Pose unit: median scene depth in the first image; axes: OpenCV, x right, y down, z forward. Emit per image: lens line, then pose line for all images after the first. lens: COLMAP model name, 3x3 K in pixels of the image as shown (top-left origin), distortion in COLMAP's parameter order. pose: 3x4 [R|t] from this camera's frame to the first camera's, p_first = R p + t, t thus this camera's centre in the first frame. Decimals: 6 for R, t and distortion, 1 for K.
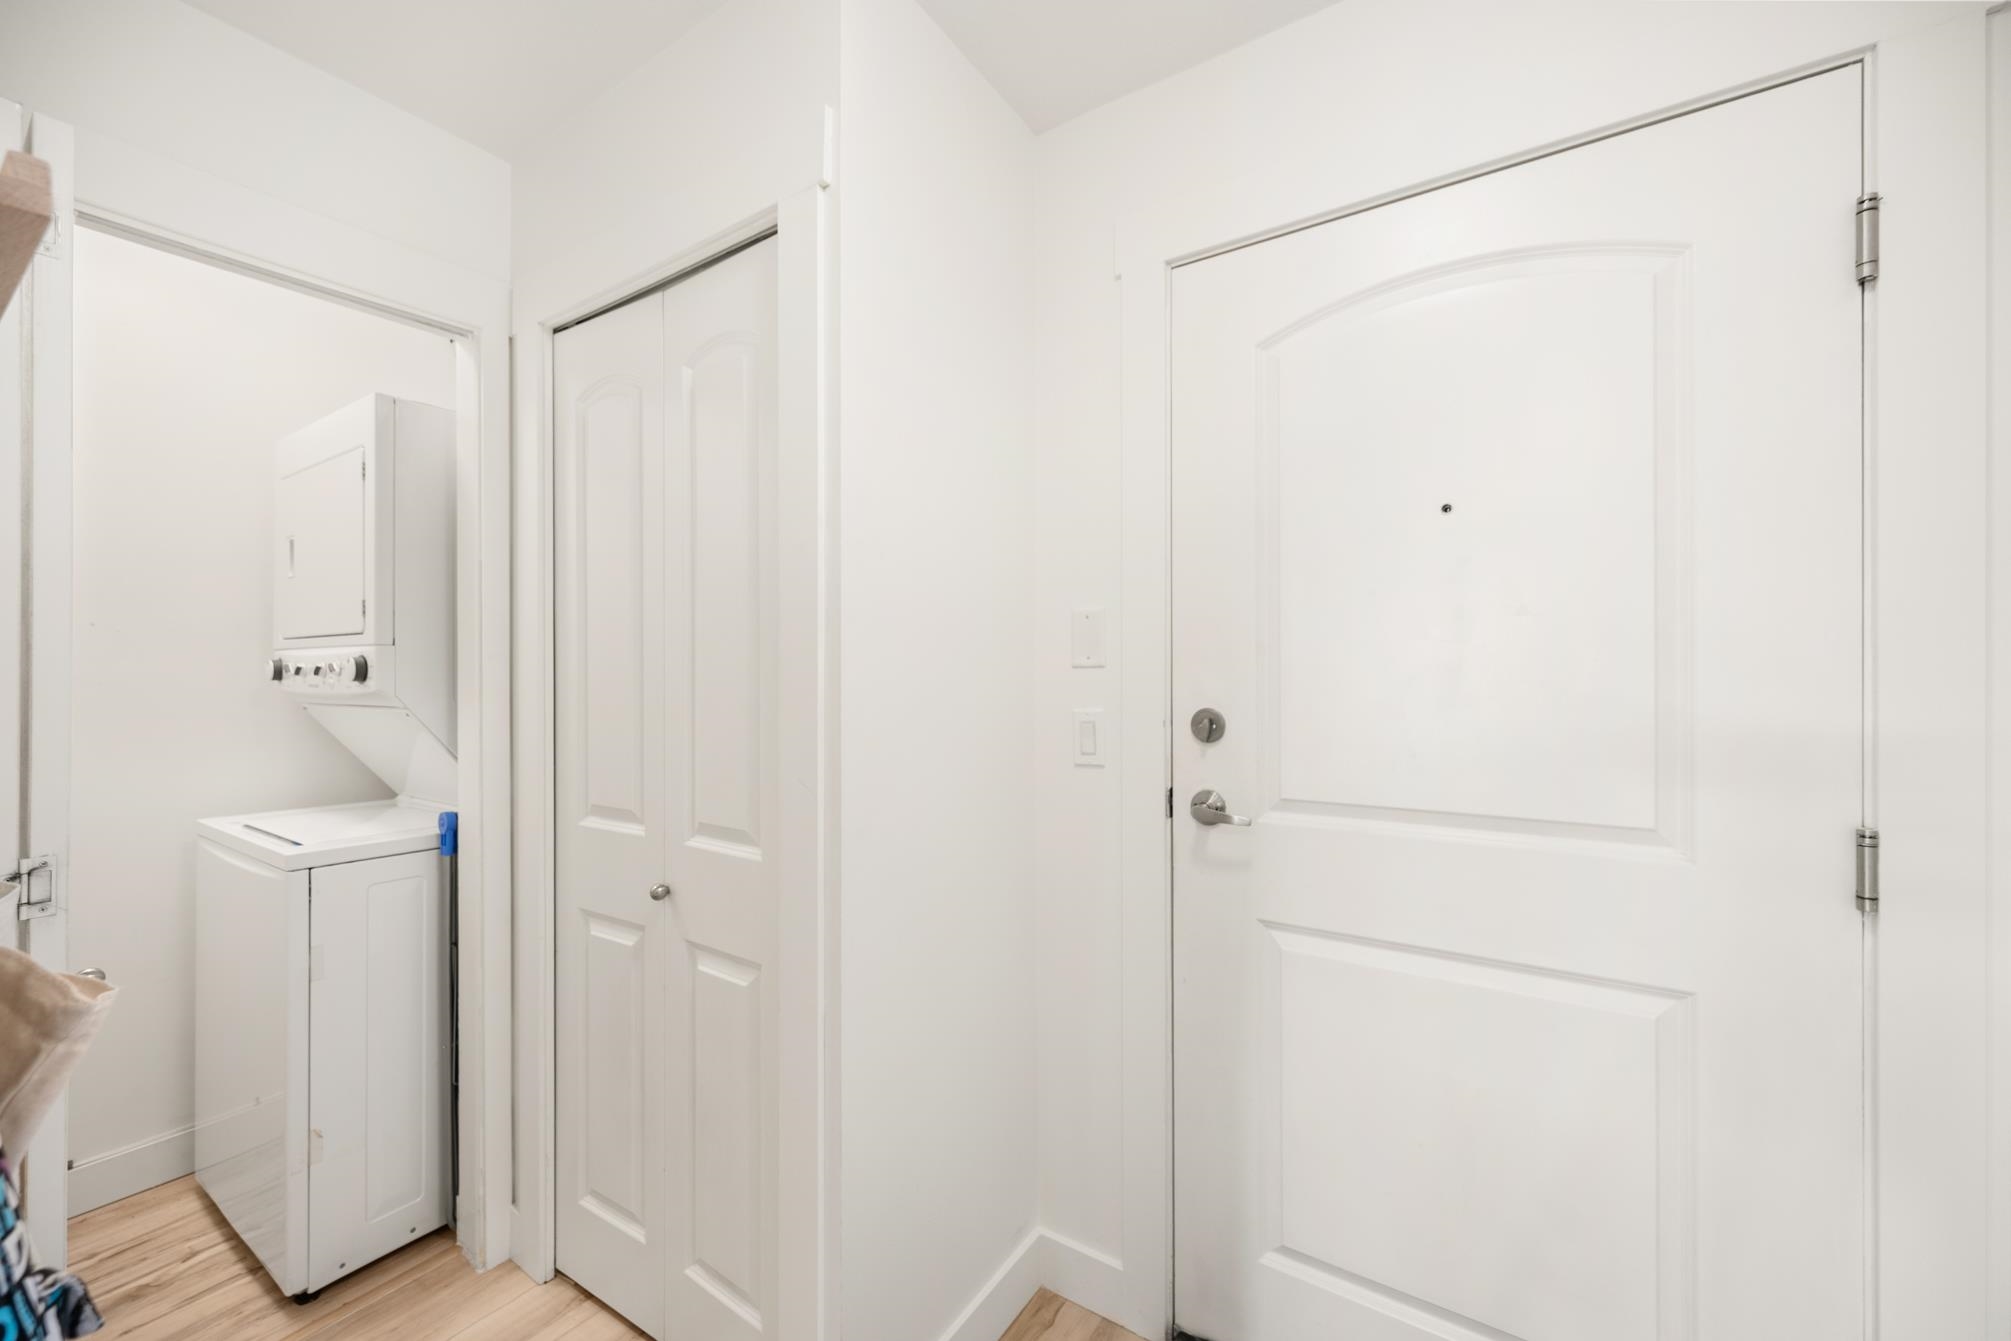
lens RADIAL K [[793.2, 0, 1003.6], [0, 793.2, 674.6], [0, 0, 1]] dist [0.000039, -0.000298]
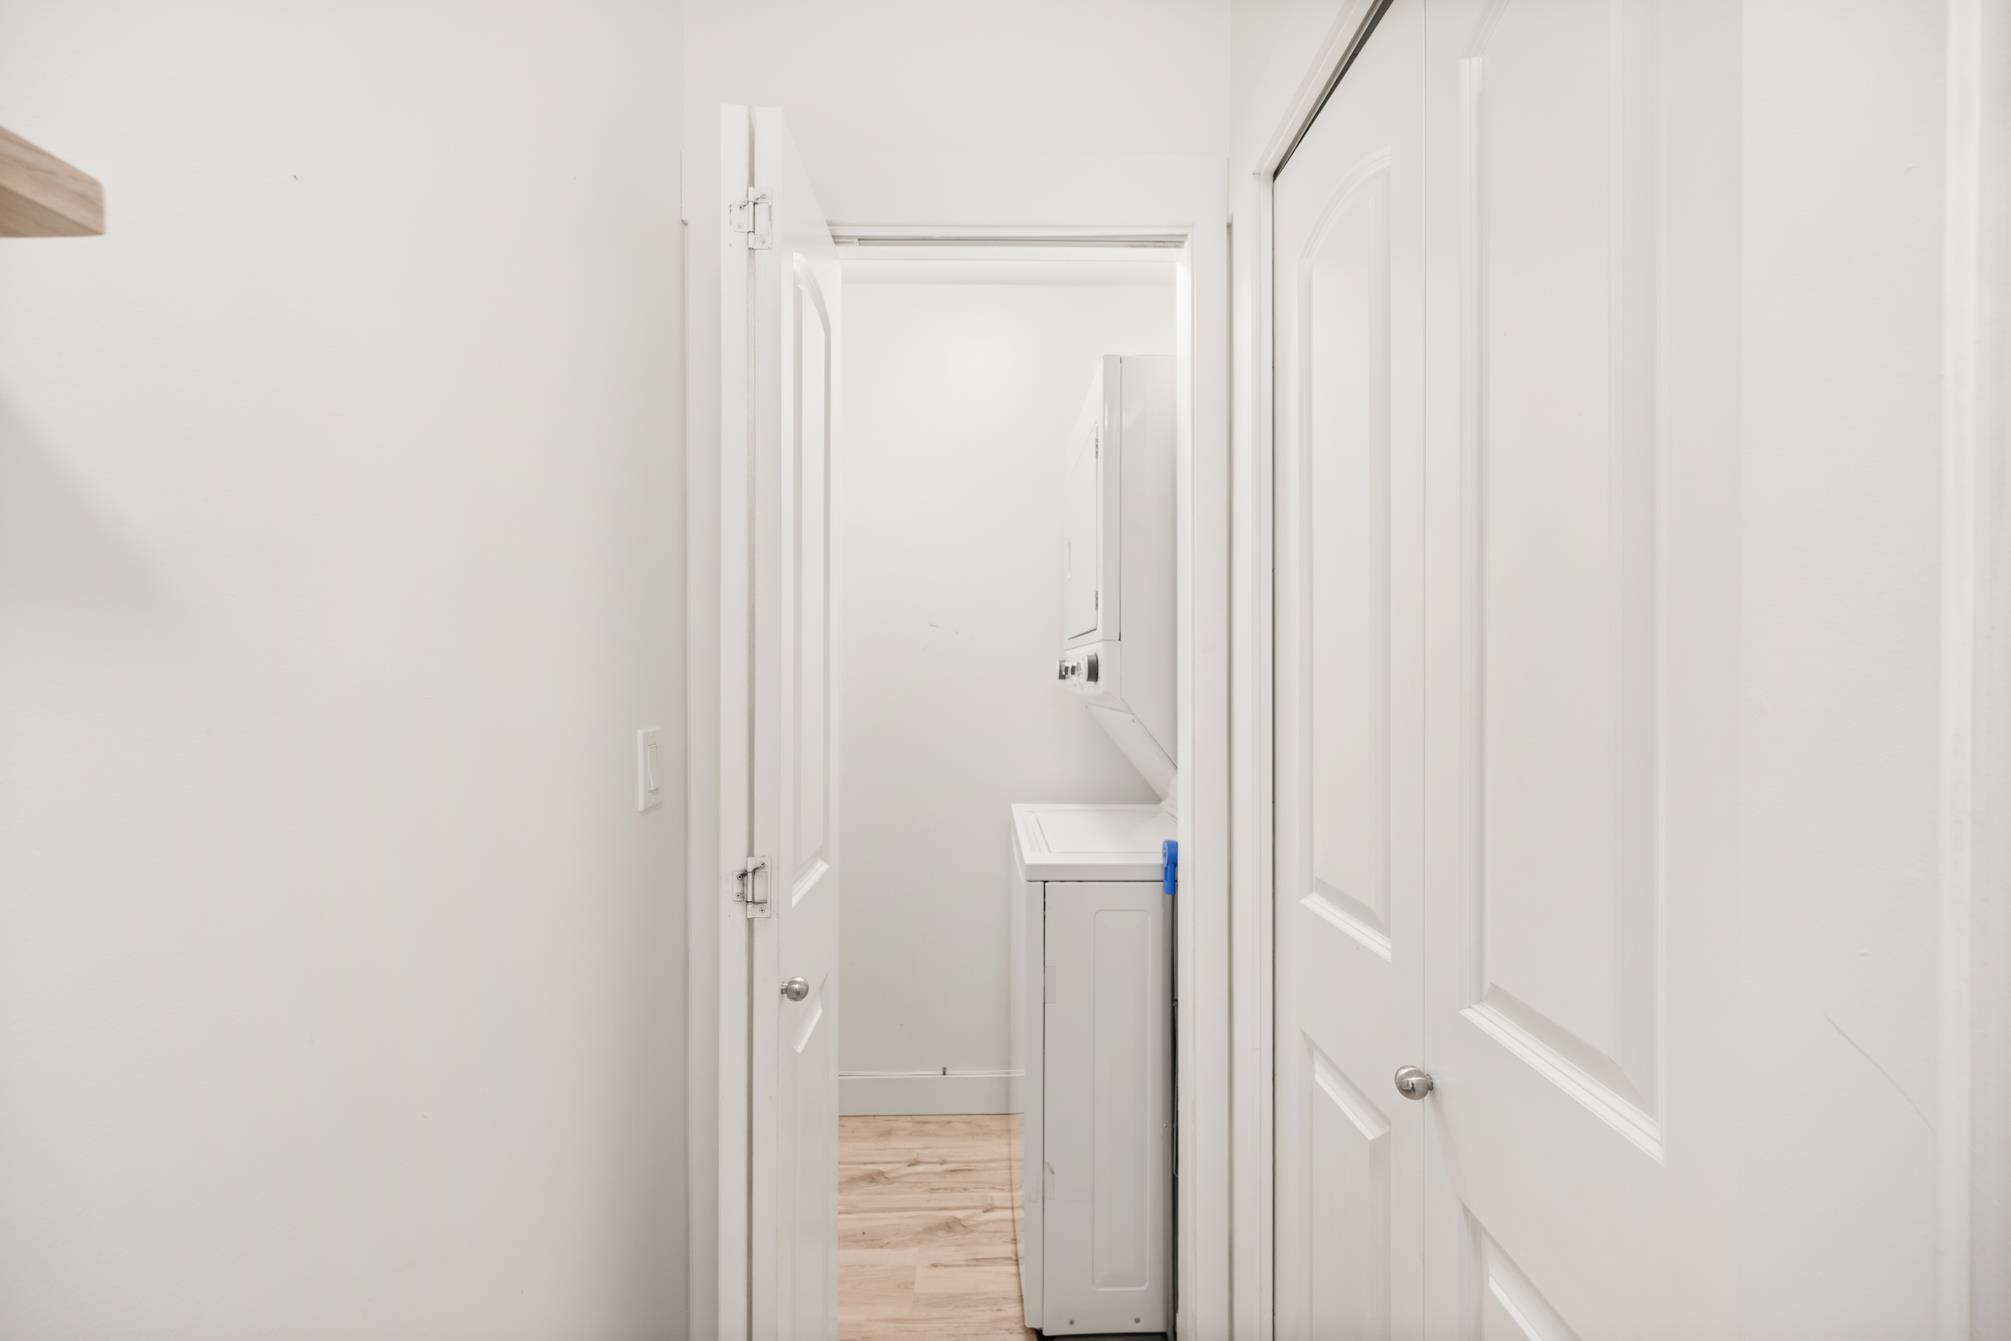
lens RADIAL K [[793.2, 0, 1003.6], [0, 793.2, 674.6], [0, 0, 1]] dist [0.000039, -0.000298]
pose [[0.583073, 0.002491, -0.812416, -0.137362], [-0.003633, 0.999993, 0.000458, 0.000212], [0.812412, 0.002684, 0.583078, 0.394587]]
